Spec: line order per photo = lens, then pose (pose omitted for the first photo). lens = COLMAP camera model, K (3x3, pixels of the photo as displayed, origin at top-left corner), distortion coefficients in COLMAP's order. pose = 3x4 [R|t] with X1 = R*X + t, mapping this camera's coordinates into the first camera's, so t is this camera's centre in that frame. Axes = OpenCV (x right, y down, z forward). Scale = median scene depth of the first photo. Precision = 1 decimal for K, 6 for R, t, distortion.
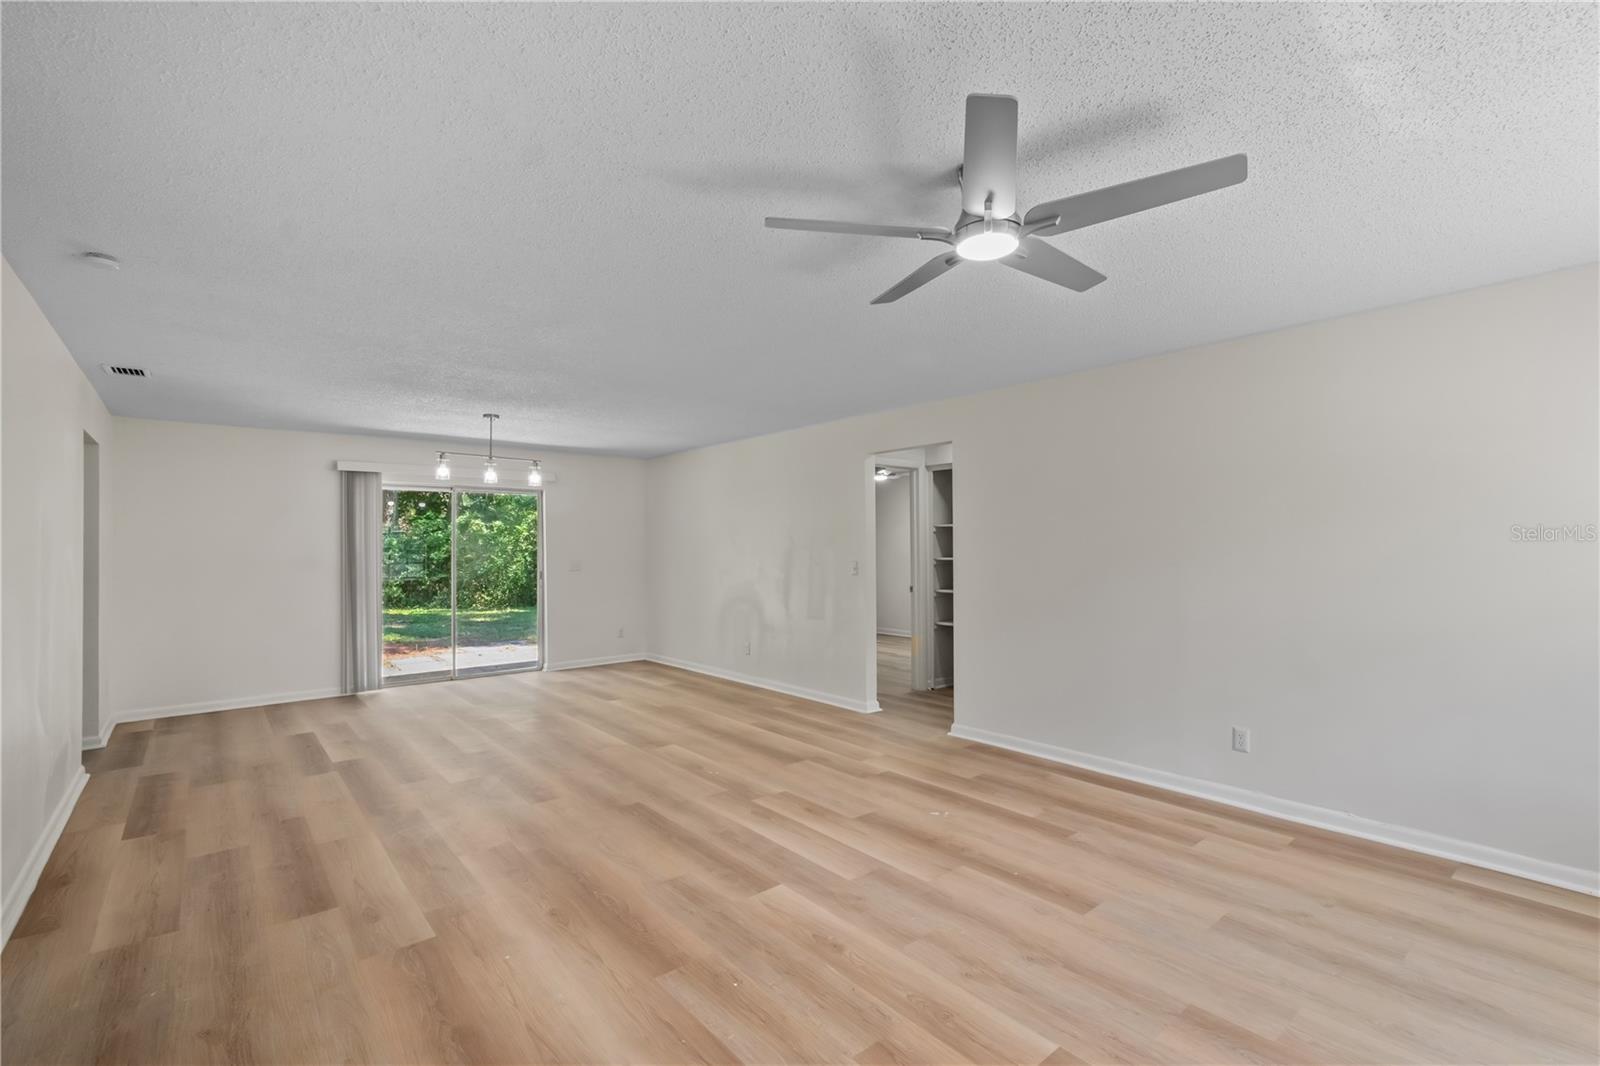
lens RADIAL K [[722.3, 0, 801.8], [0, 722.3, 536.4], [0, 0, 1]] dist [0.010730, -0.001327]
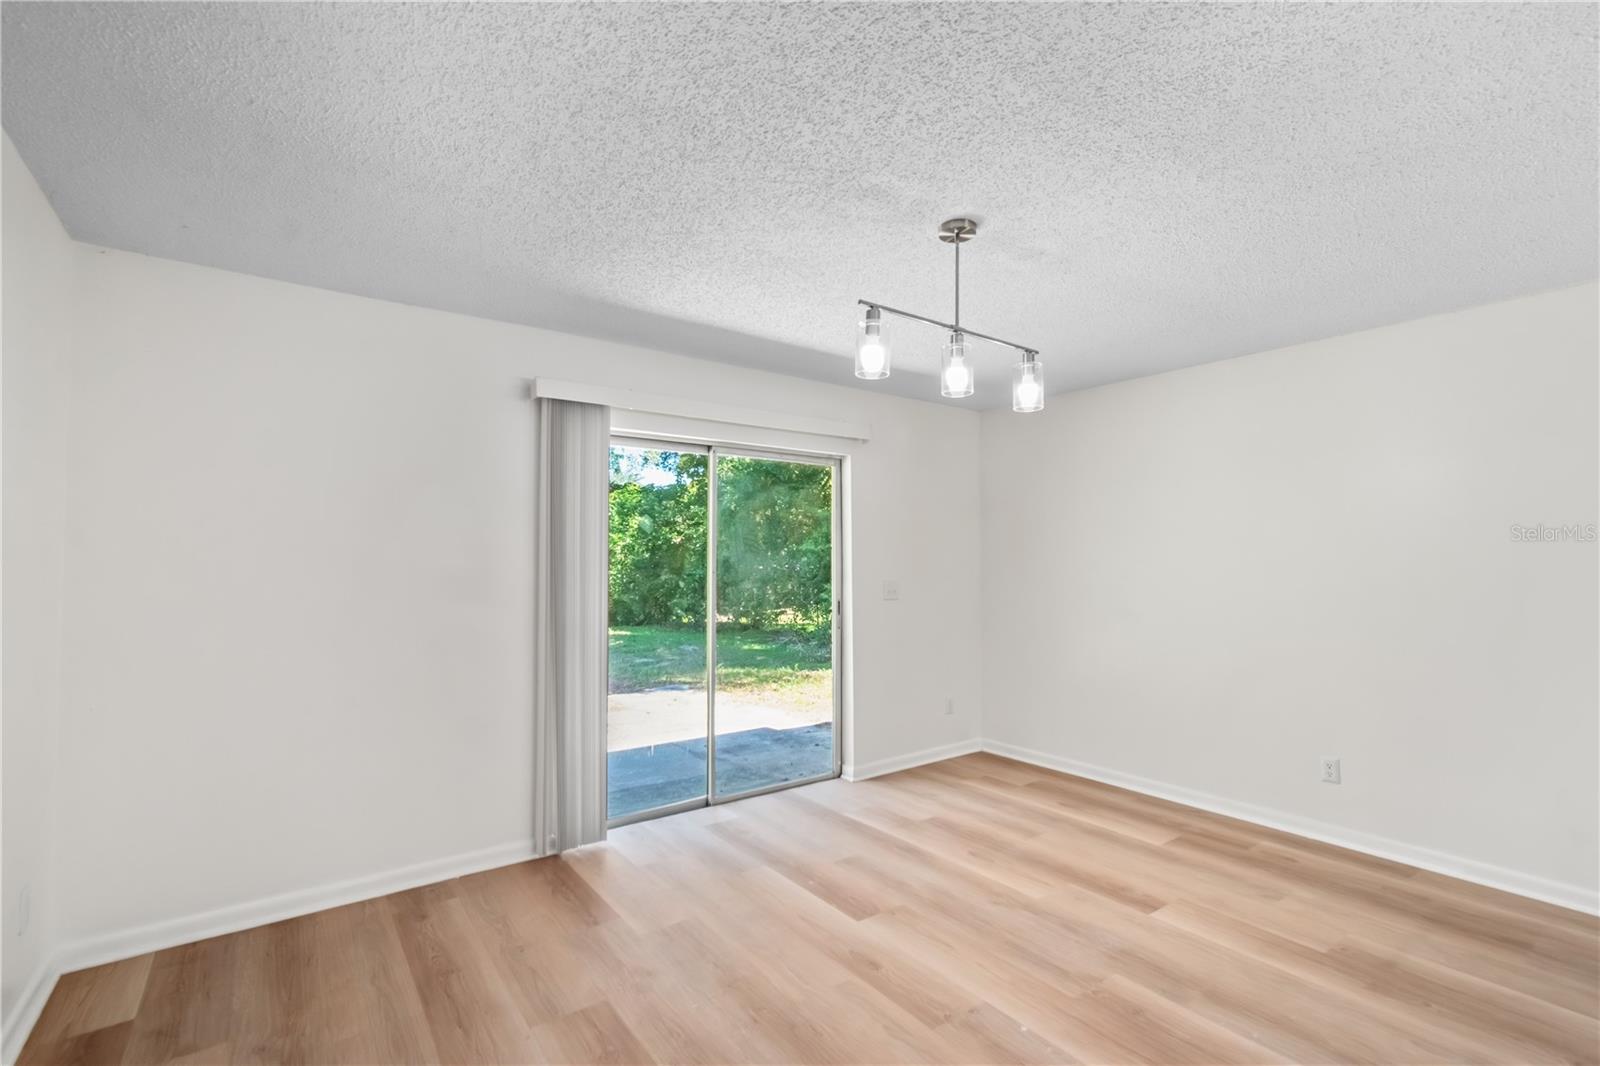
lens RADIAL K [[722.3, 0, 799.7], [0, 722.3, 540.7], [0, 0, 1]] dist [0.010730, -0.001327]
pose [[0.998436, 0.007286, -0.055438, -0.585308], [-0.007866, 0.999916, -0.010253, 0.012818], [0.055358, 0.010673, 0.998410, 0.707843]]
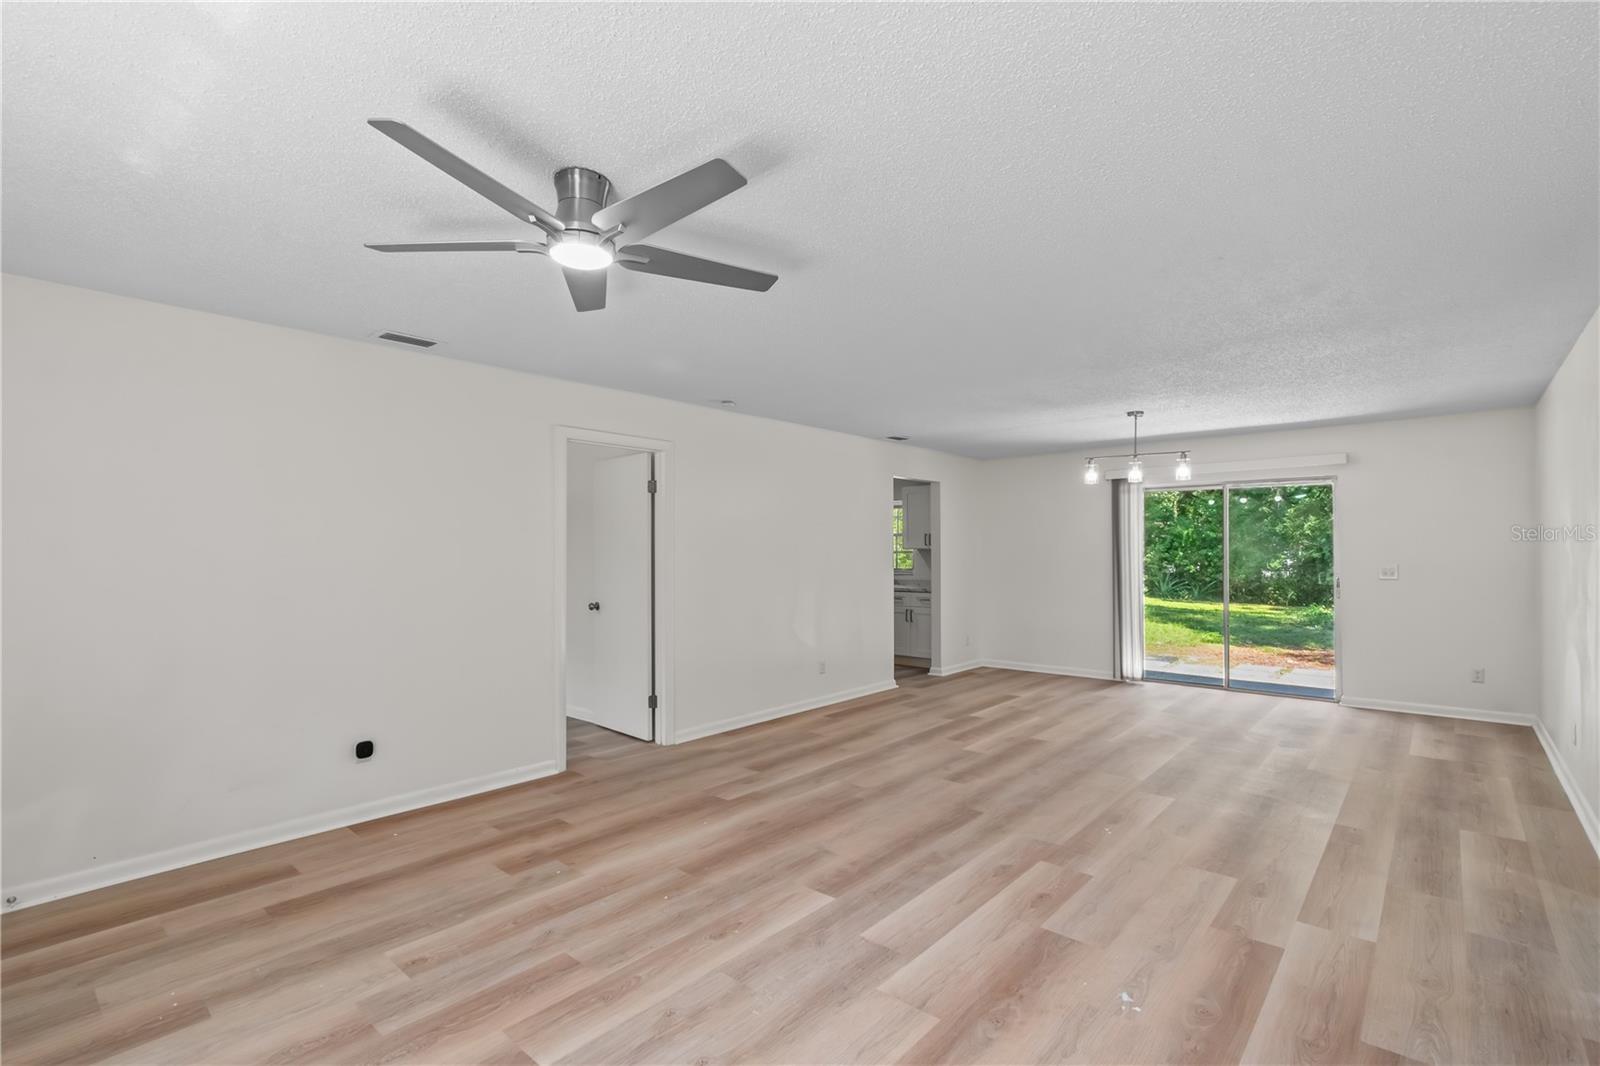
lens RADIAL K [[722.3, 0, 797.8], [0, 722.3, 540.4], [0, 0, 1]] dist [0.010730, -0.001327]
pose [[0.149140, -0.009567, -0.988770, 0.551013], [0.017593, 0.999821, -0.007020, 0.003882], [0.988660, -0.016349, 0.149281, 0.482600]]
